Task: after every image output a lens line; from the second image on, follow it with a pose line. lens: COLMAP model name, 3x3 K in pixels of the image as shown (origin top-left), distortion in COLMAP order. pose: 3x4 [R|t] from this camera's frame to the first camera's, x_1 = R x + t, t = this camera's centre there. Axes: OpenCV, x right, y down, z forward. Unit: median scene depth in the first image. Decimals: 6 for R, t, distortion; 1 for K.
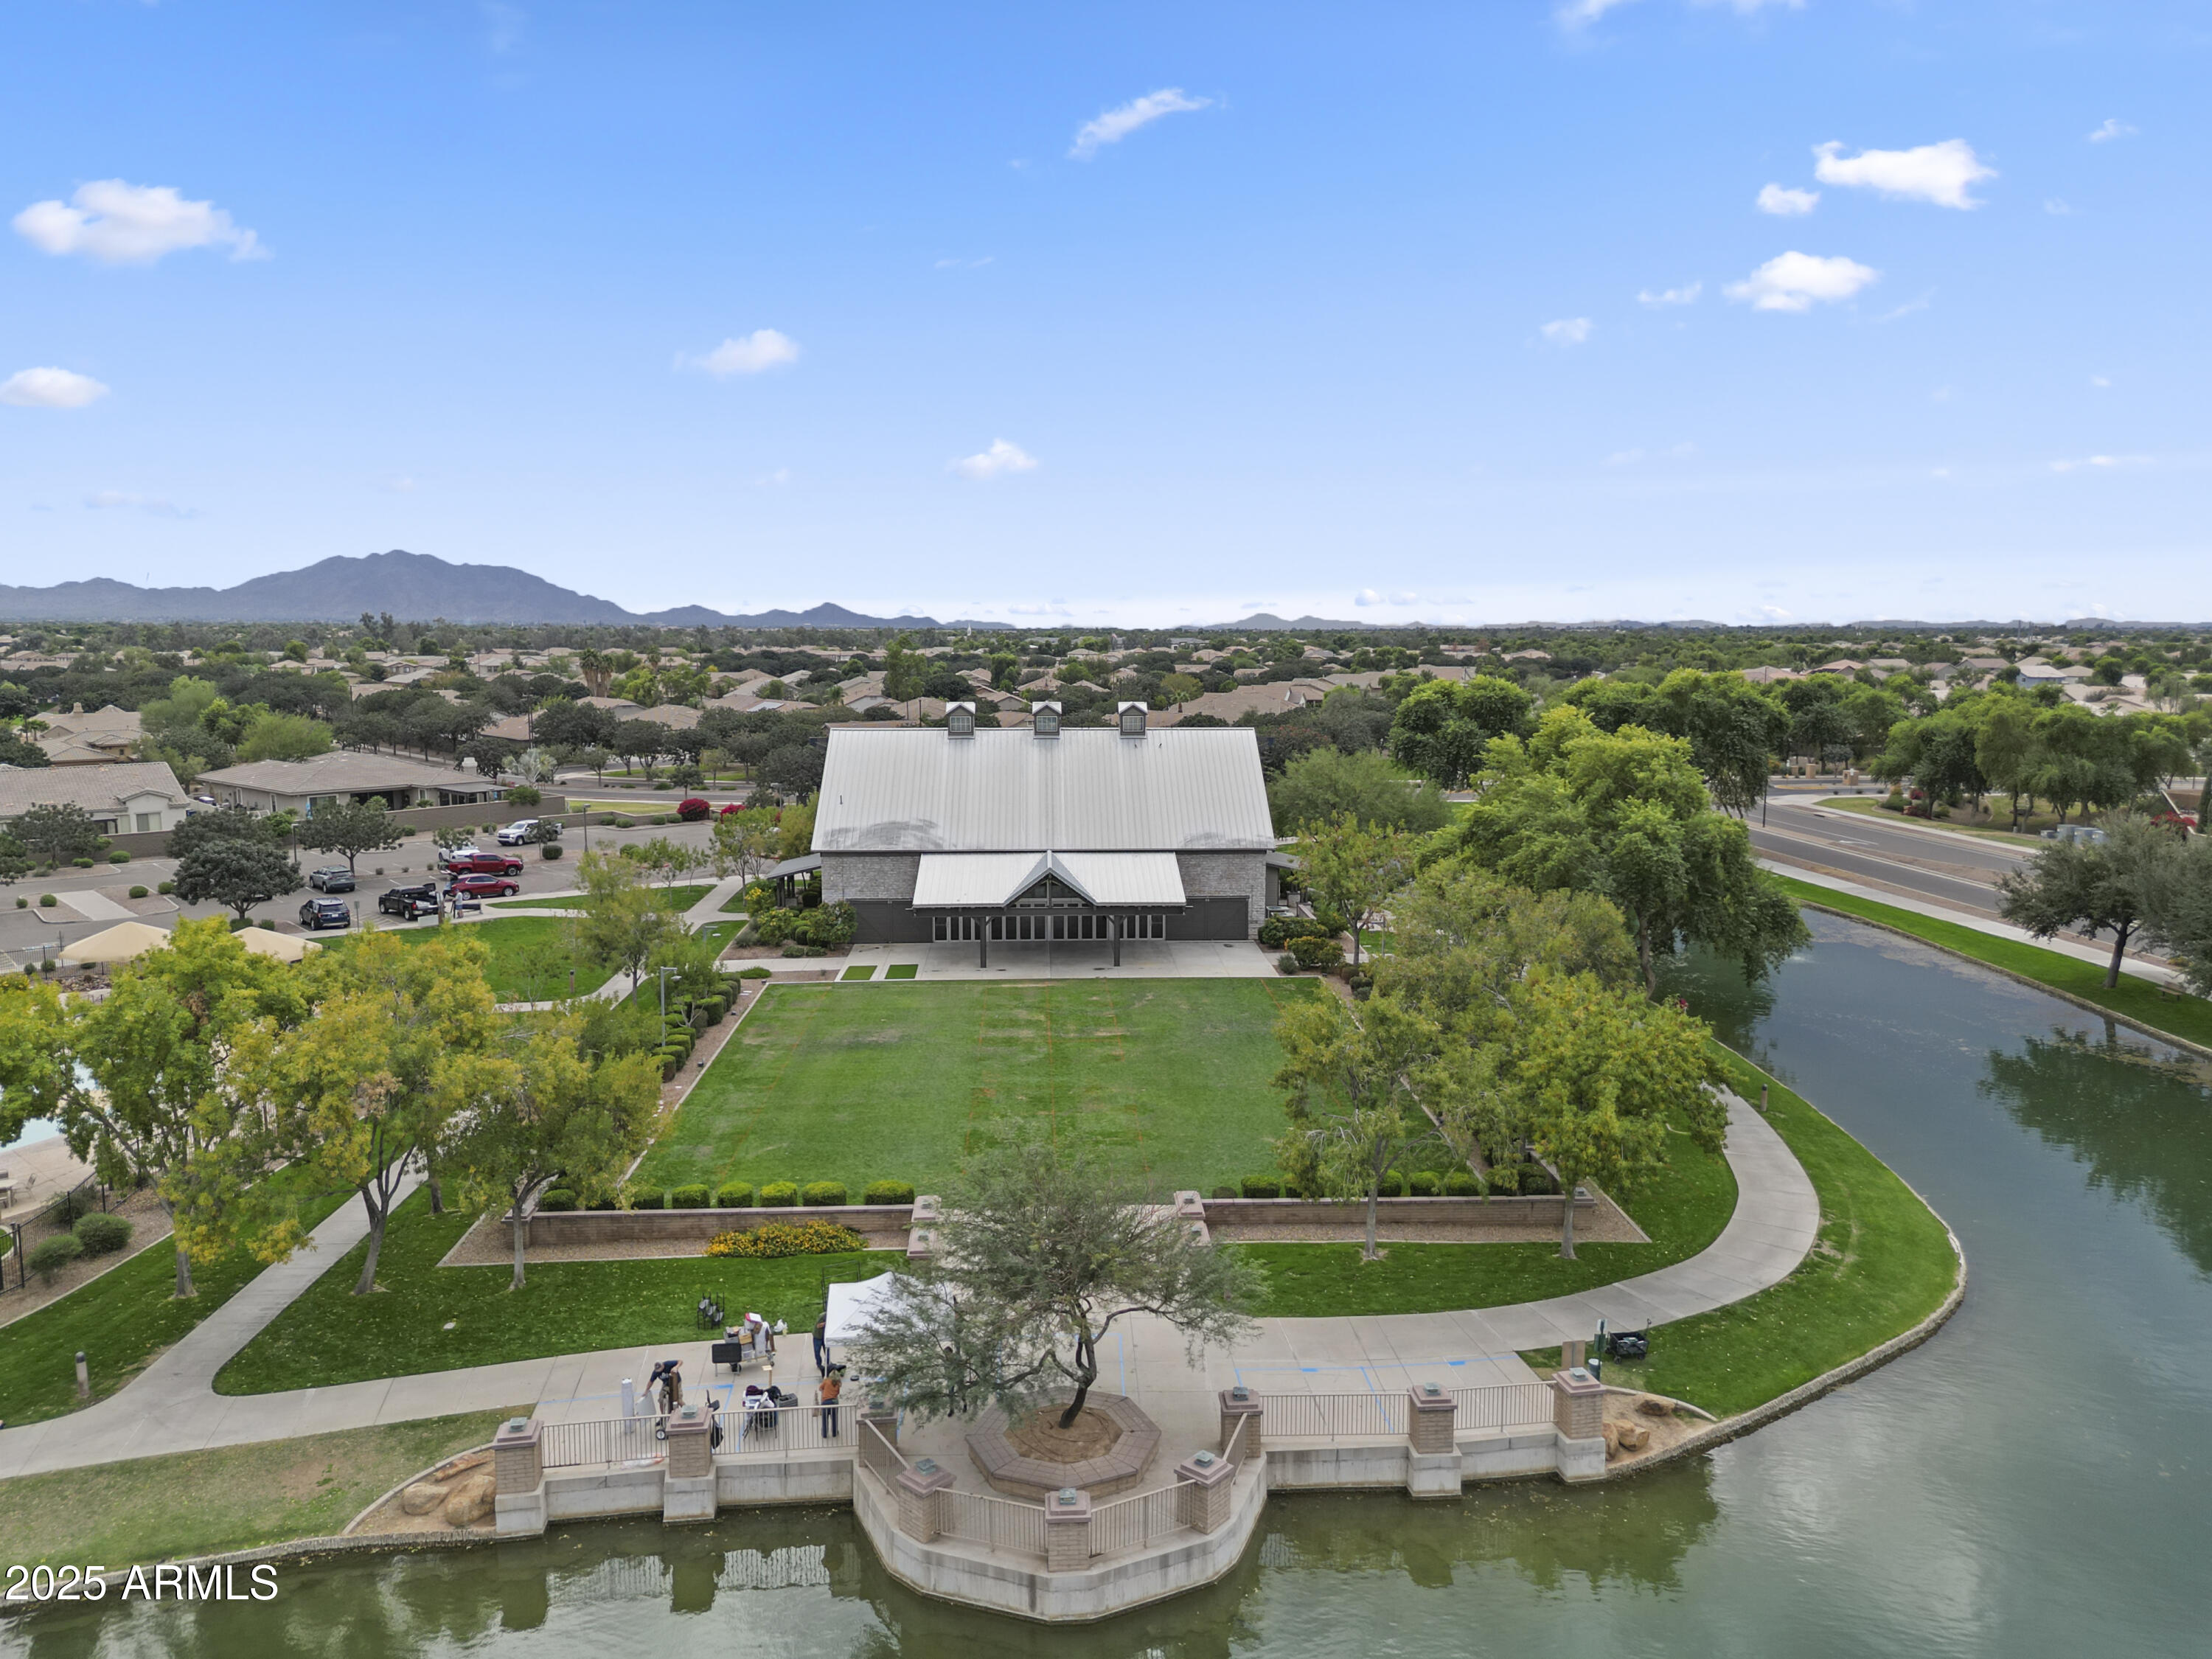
lens RADIAL K [[1552.1, 0, 1114.7], [0, 1552.1, 821.2], [0, 0, 1]] dist [0.072770, -0.054974]
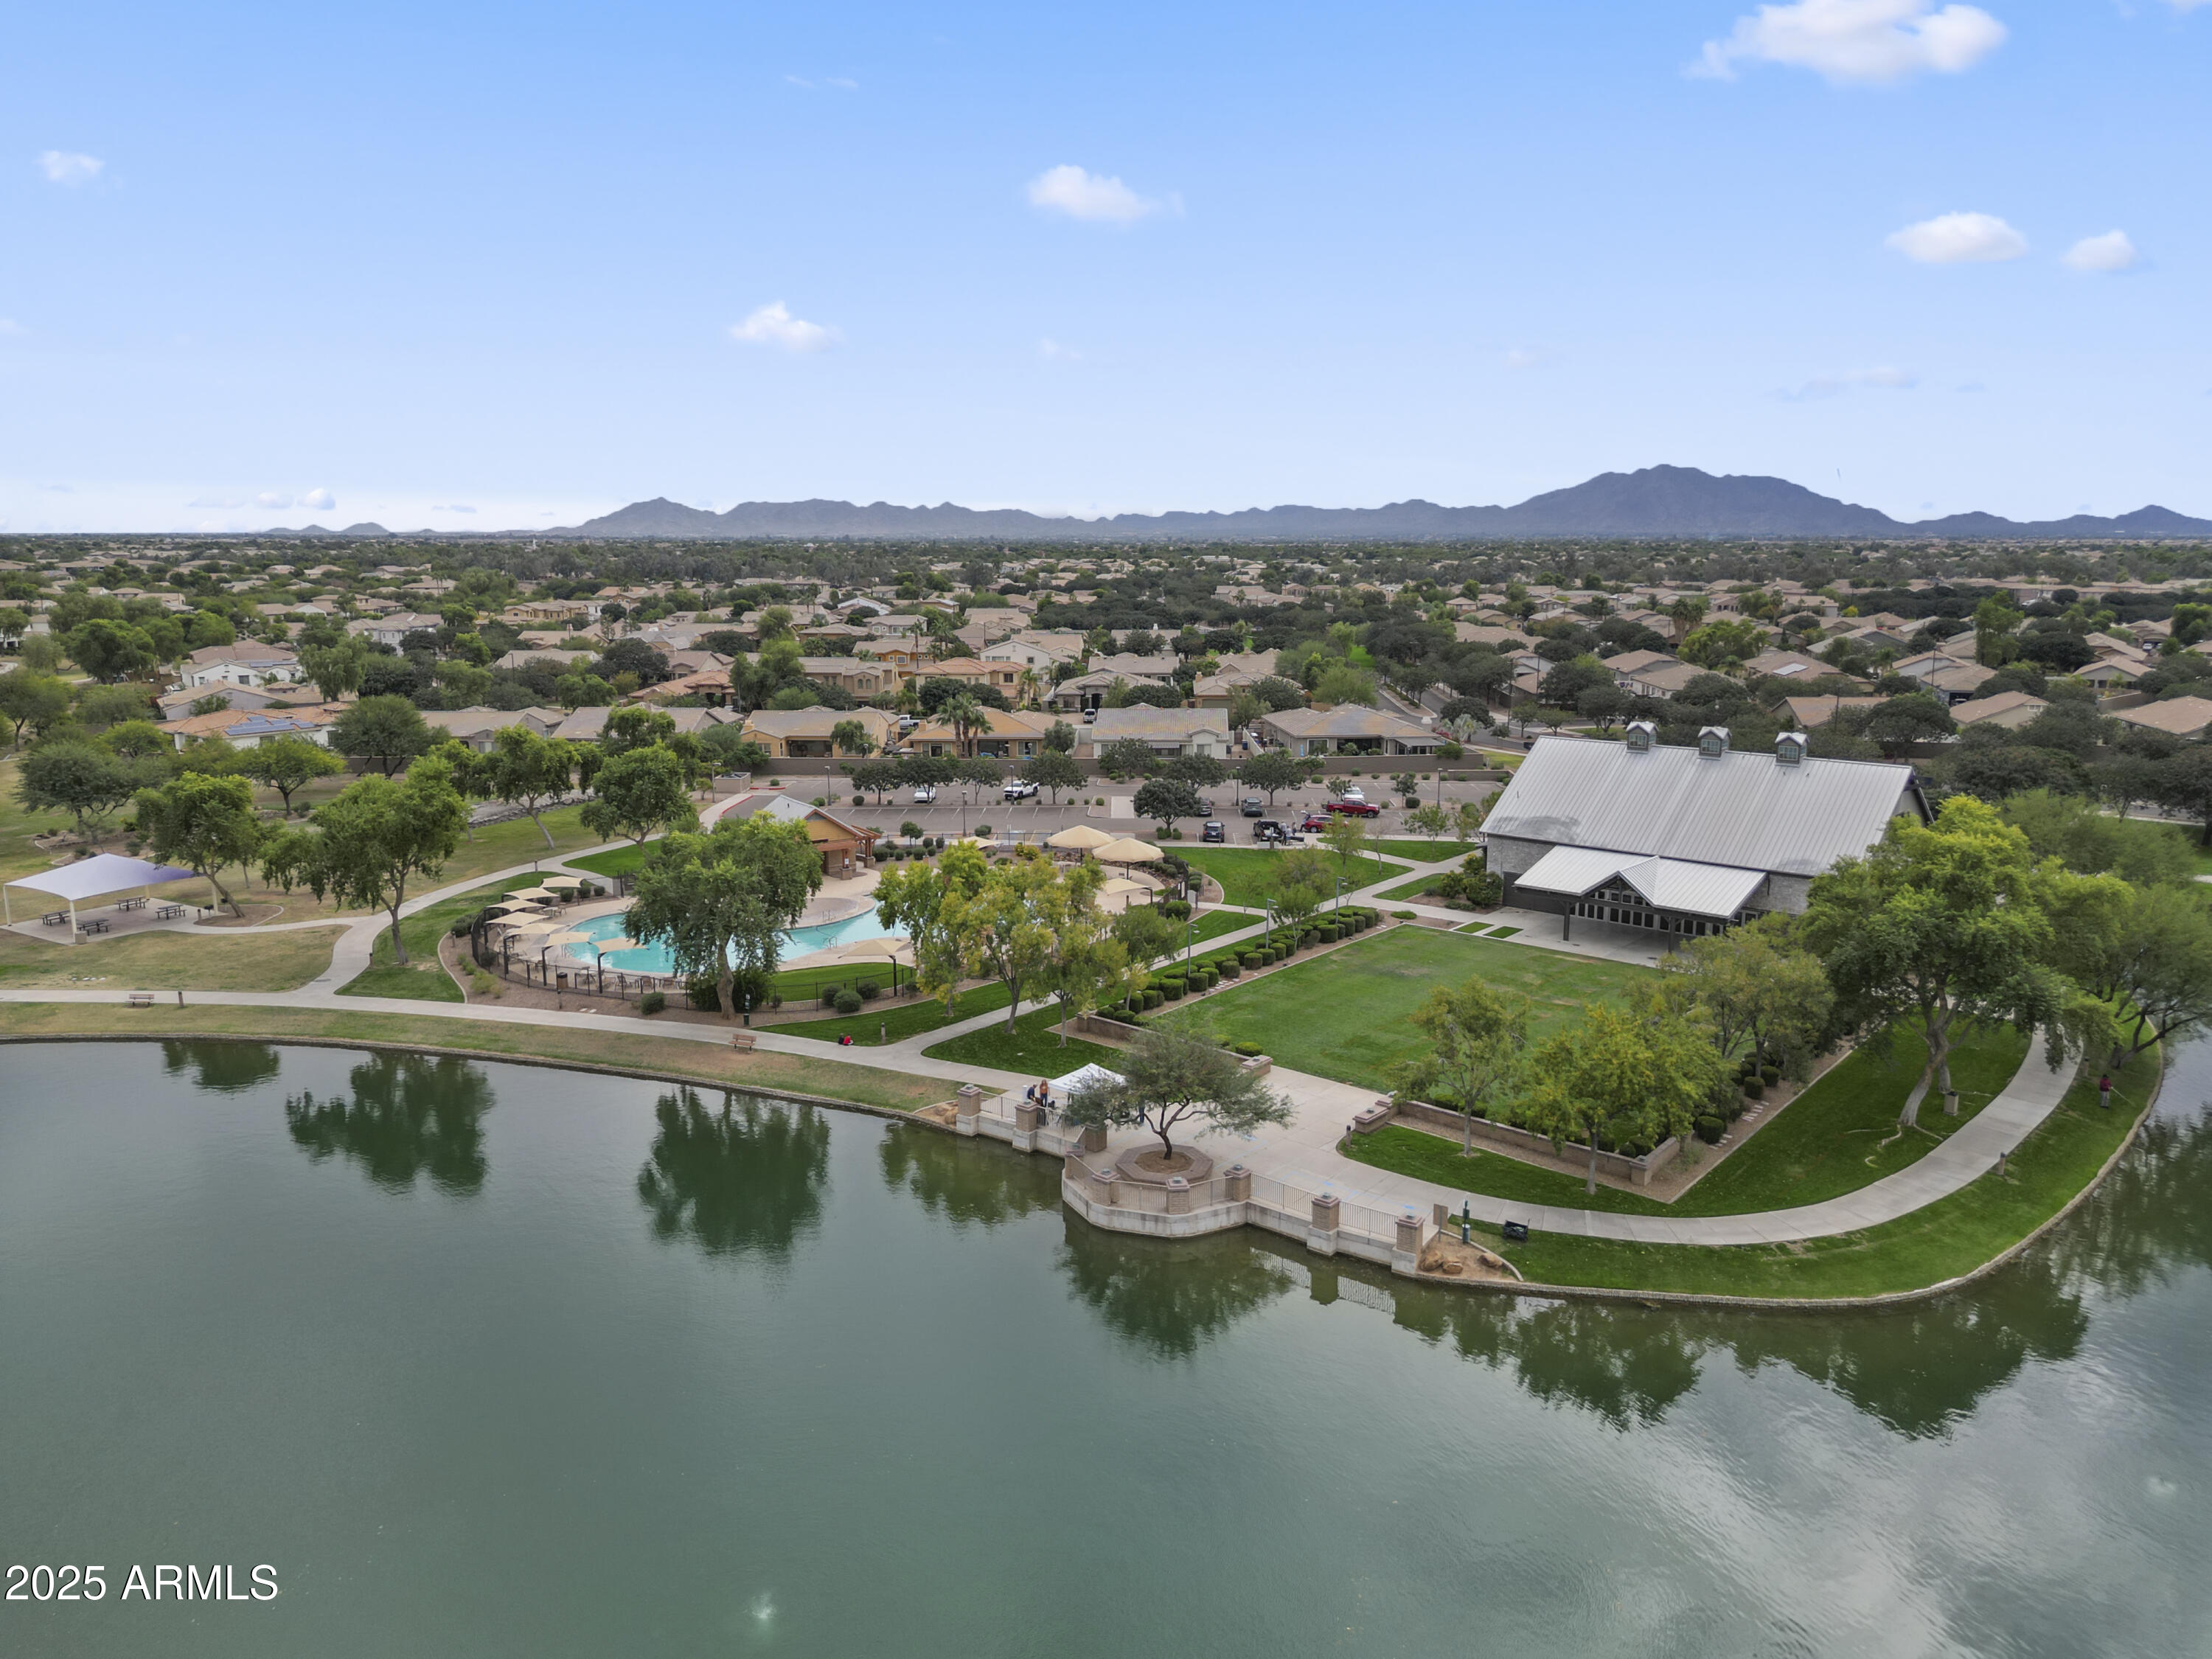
lens RADIAL K [[1552.1, 0, 1117.8], [0, 1552.1, 818.5], [0, 0, 1]] dist [0.072770, -0.054974]
pose [[0.732124, 0.120826, -0.670370, 0.490780], [-0.085023, 0.992655, 0.086059, -0.083876], [0.675845, -0.006009, 0.737020, -0.199106]]
